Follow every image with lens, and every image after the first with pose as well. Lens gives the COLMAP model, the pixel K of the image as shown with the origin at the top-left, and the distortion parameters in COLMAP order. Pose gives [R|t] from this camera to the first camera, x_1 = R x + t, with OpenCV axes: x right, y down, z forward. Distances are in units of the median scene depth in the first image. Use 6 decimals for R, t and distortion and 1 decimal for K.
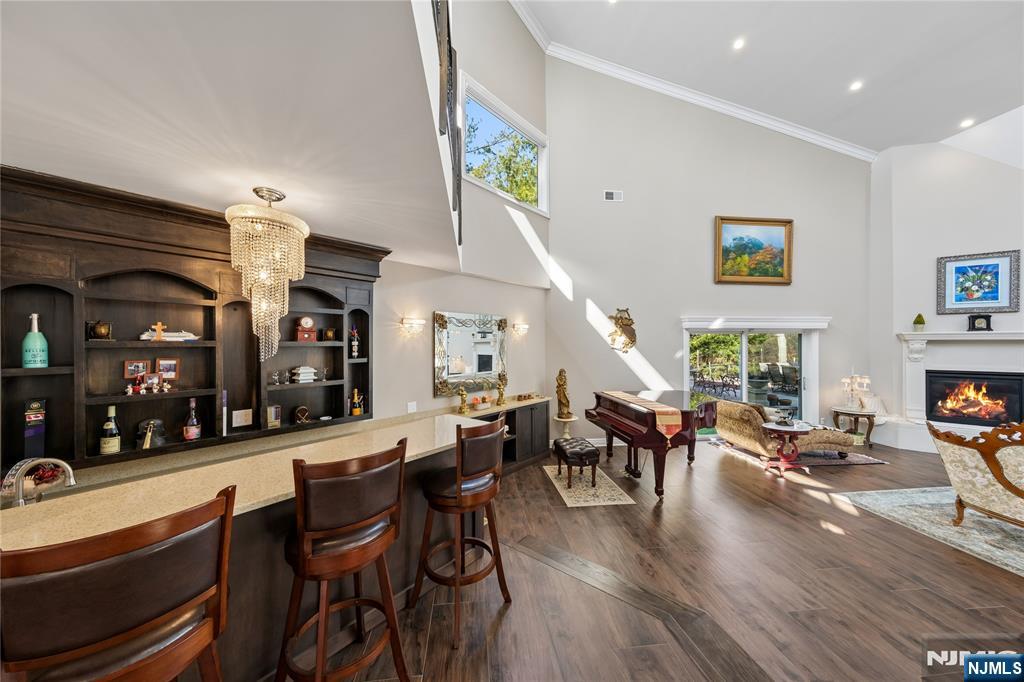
lens RADIAL K [[348.9, 0, 507.7], [0, 348.9, 343.3], [0, 0, 1]] dist [0.009130, 0.000395]
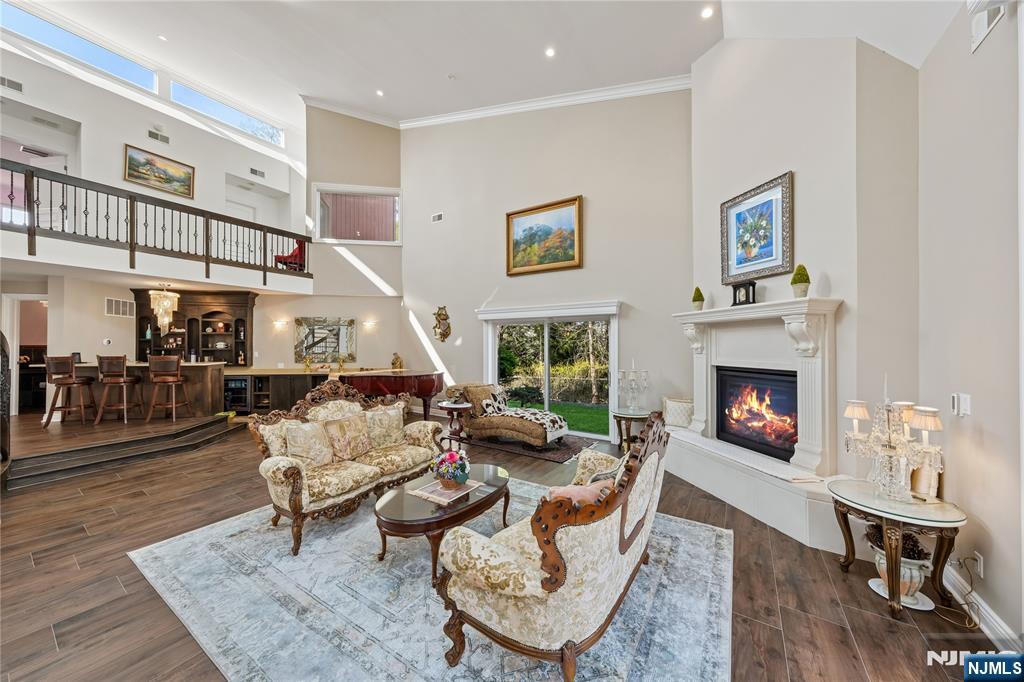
lens RADIAL K [[348.9, 0, 510.2], [0, 348.9, 343.3], [0, 0, 1]] dist [0.009130, 0.000395]
pose [[0.765733, 0.001919, -0.643156, 1.350001], [-0.004970, 0.999983, -0.002935, 0.036204], [0.643140, 0.005444, 0.765730, 0.208108]]
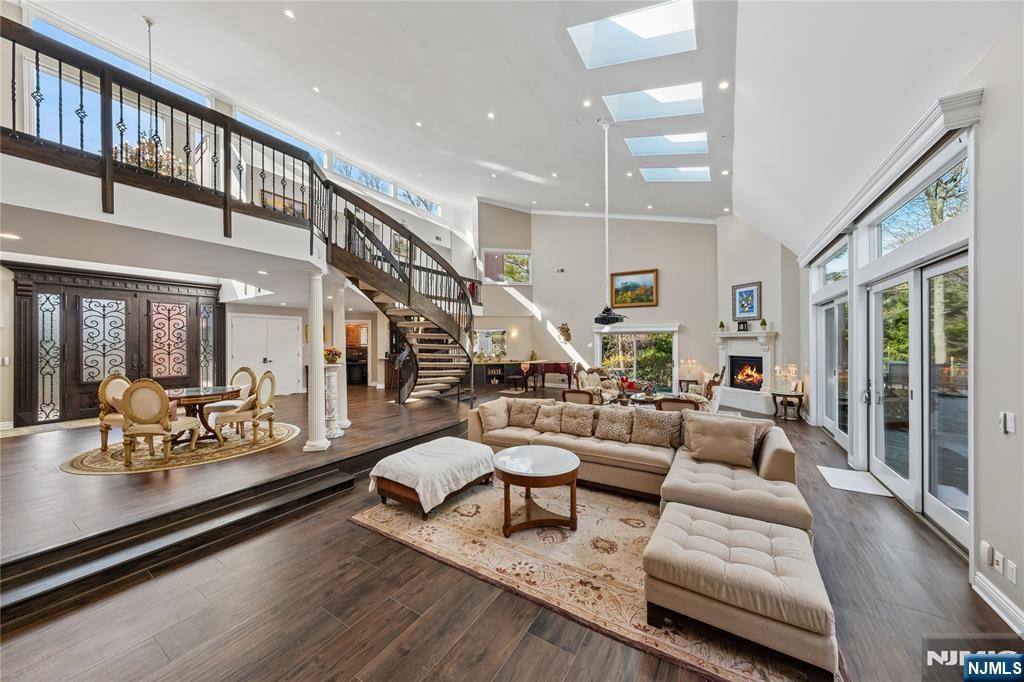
lens RADIAL K [[348.9, 0, 513.0], [0, 348.9, 342.4], [0, 0, 1]] dist [0.009130, 0.000395]
pose [[0.789398, 0.000522, -0.613881, 1.416178], [0.000335, 0.999999, 0.001281, 0.012877], [0.613881, -0.001216, 0.789397, -0.884435]]
